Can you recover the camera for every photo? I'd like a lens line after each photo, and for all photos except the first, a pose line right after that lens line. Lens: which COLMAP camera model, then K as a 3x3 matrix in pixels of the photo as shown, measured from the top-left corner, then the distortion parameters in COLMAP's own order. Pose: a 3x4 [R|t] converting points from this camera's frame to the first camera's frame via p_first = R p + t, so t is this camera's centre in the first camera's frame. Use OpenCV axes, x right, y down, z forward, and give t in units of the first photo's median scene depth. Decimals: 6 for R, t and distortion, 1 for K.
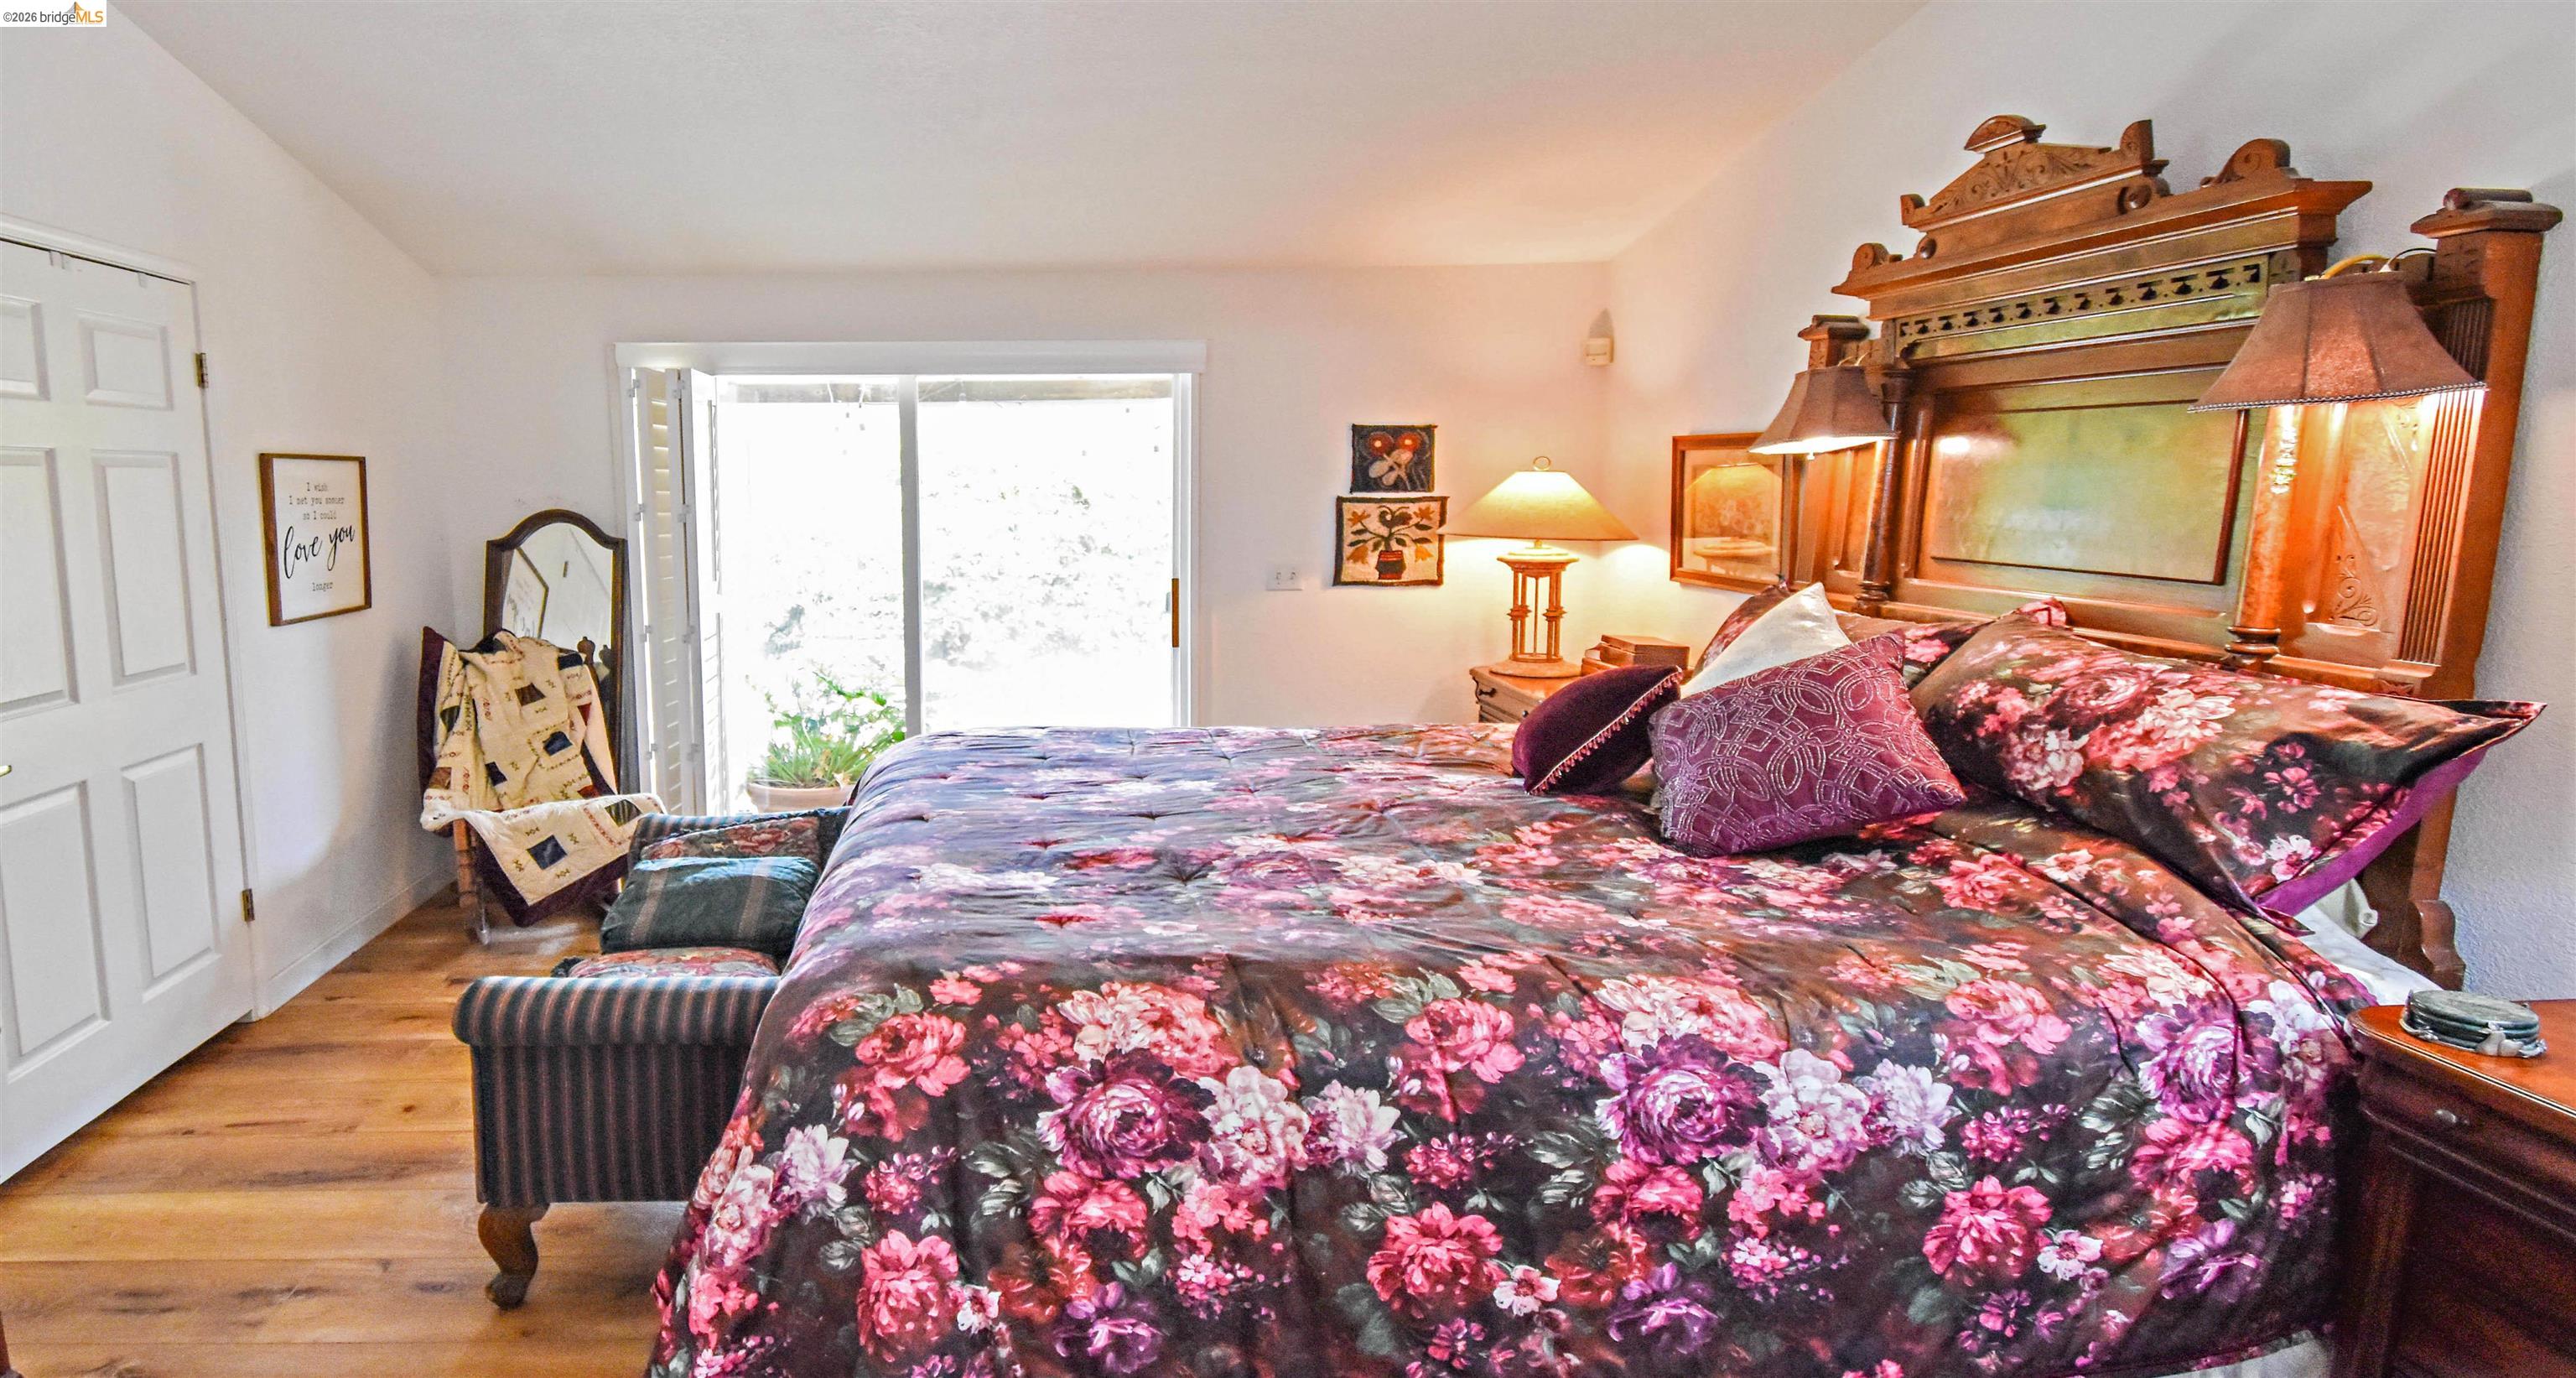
lens RADIAL K [[1181.4, 0, 1031.6], [0, 1181.4, 610.7], [0, 0, 1]] dist [-0.002361, -0.006256]
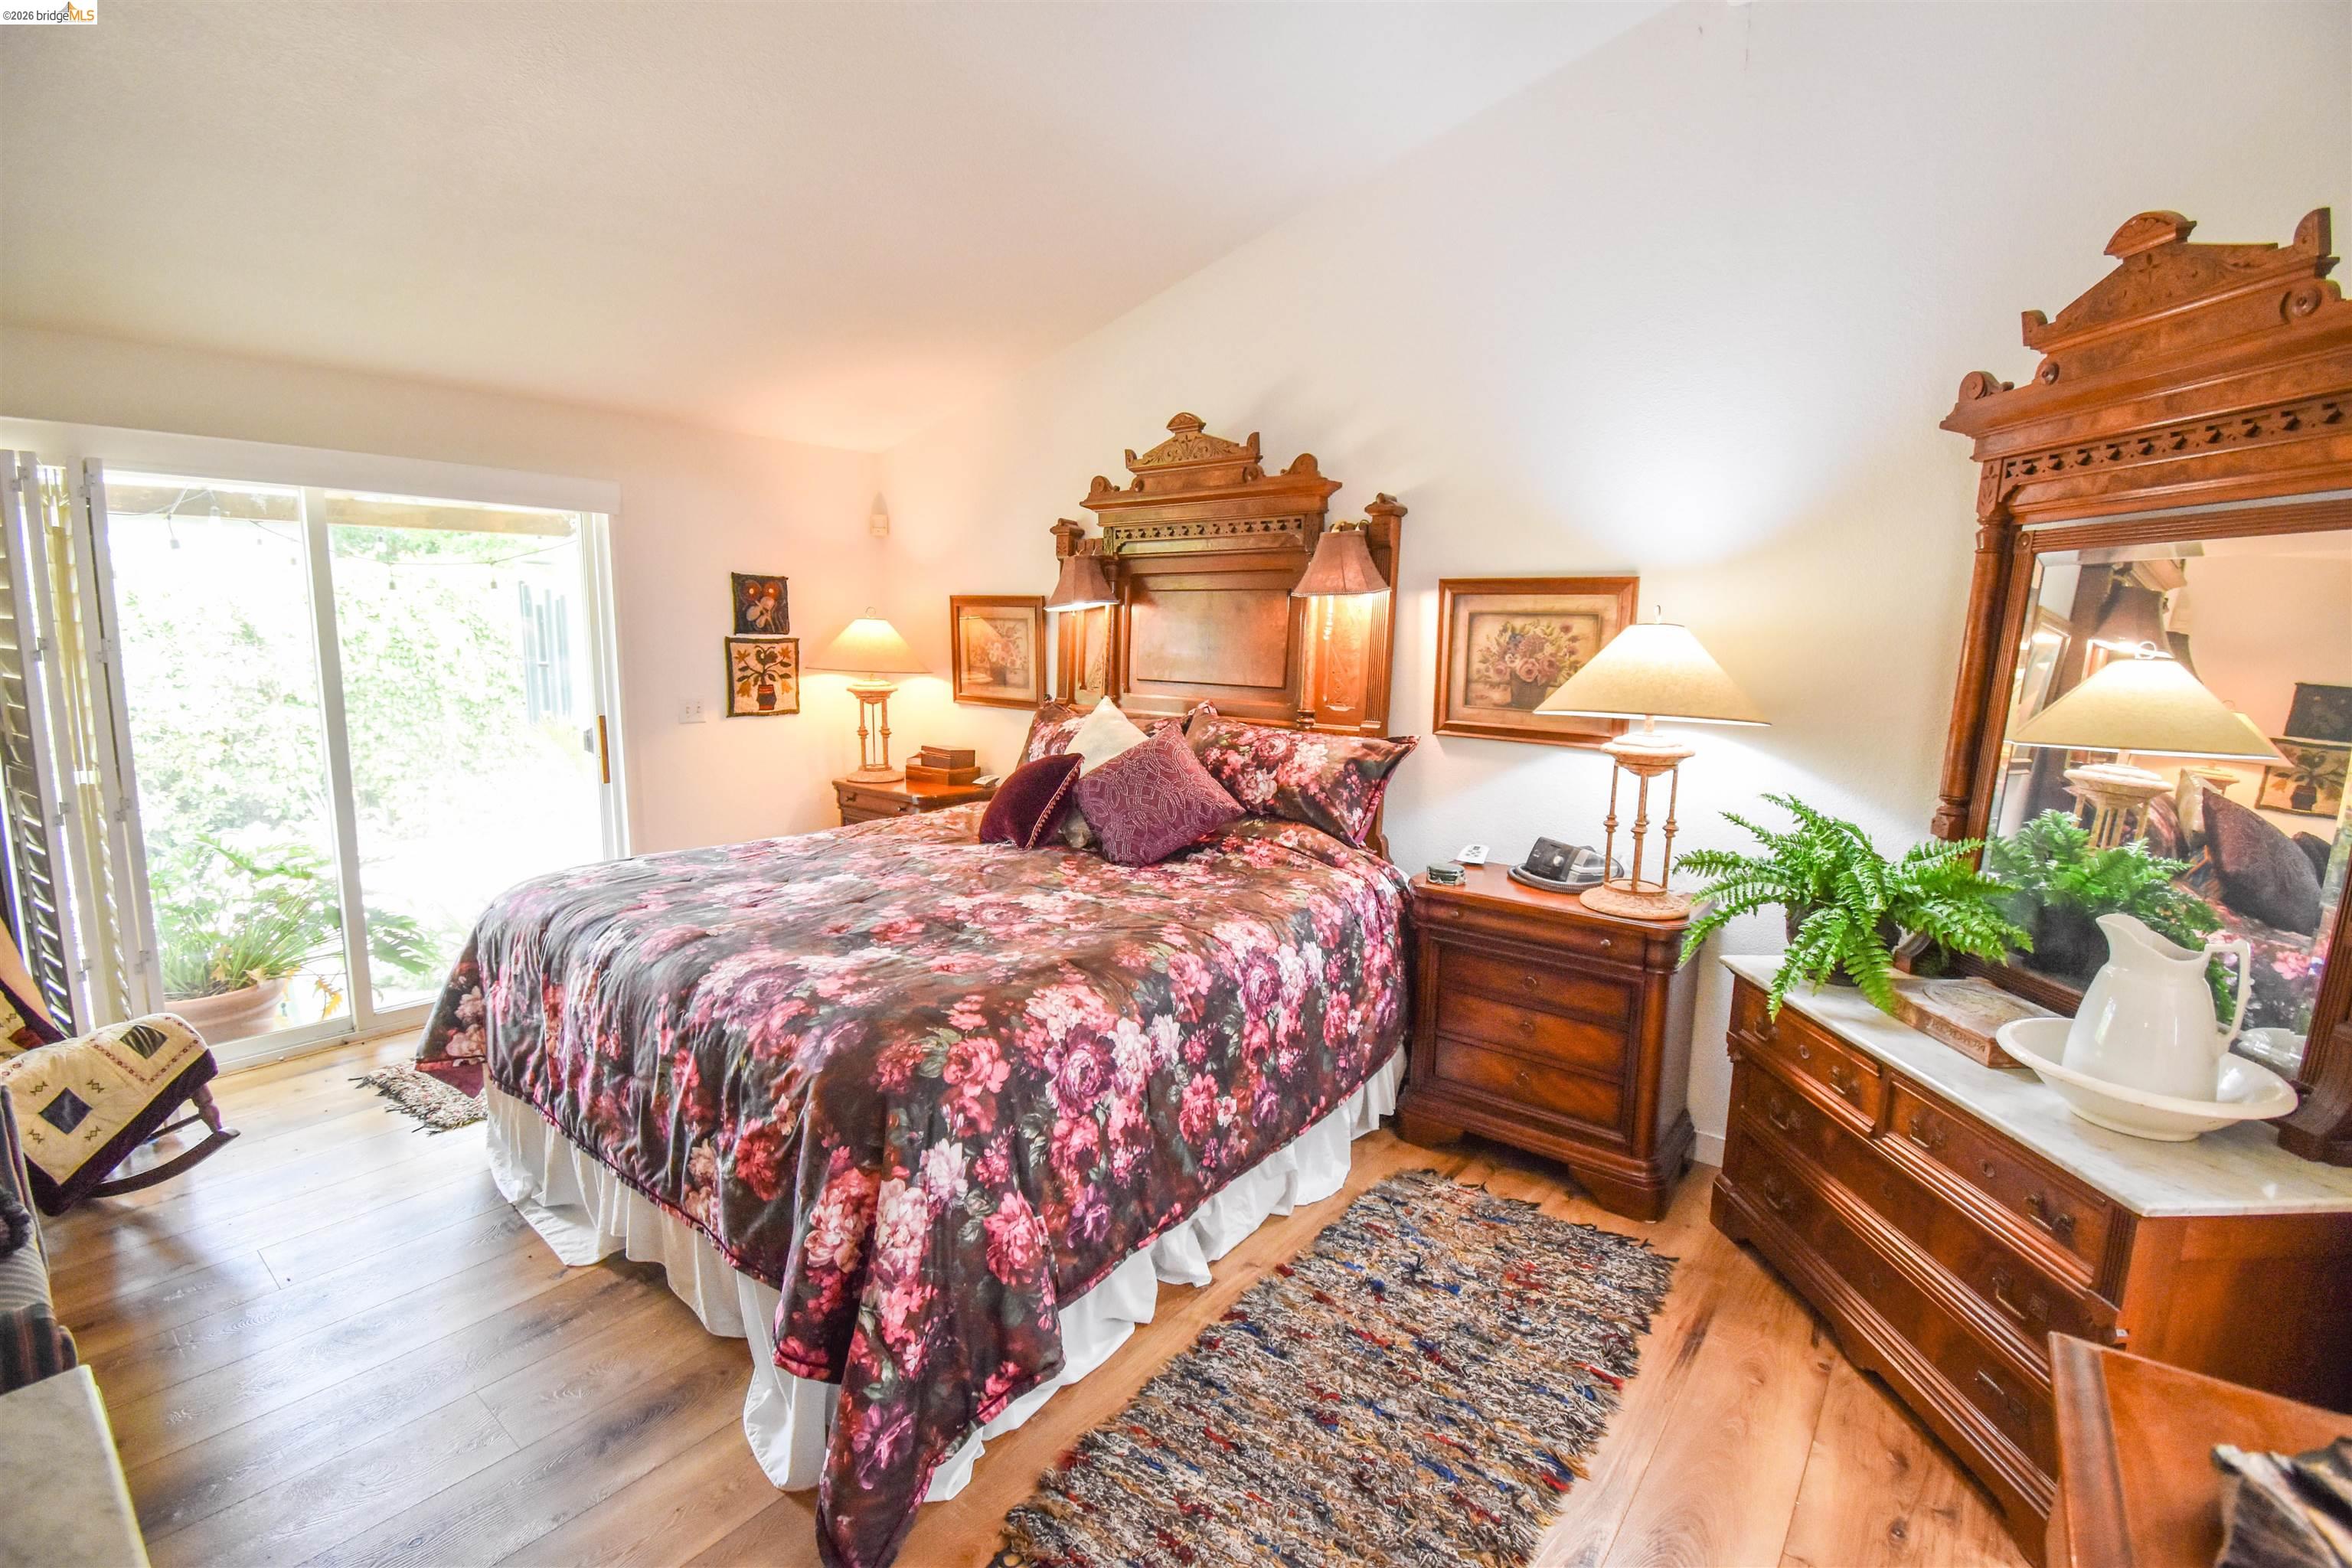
lens RADIAL K [[1052.6, 0, 1174.5], [0, 1052.6, 789.0], [0, 0, 1]] dist [0.001091, -0.009256]
pose [[0.637774, -0.098314, 0.763924, -0.503926], [0.065785, 0.995149, 0.073150, 0.003344], [-0.767409, 0.003602, 0.641147, 0.063909]]
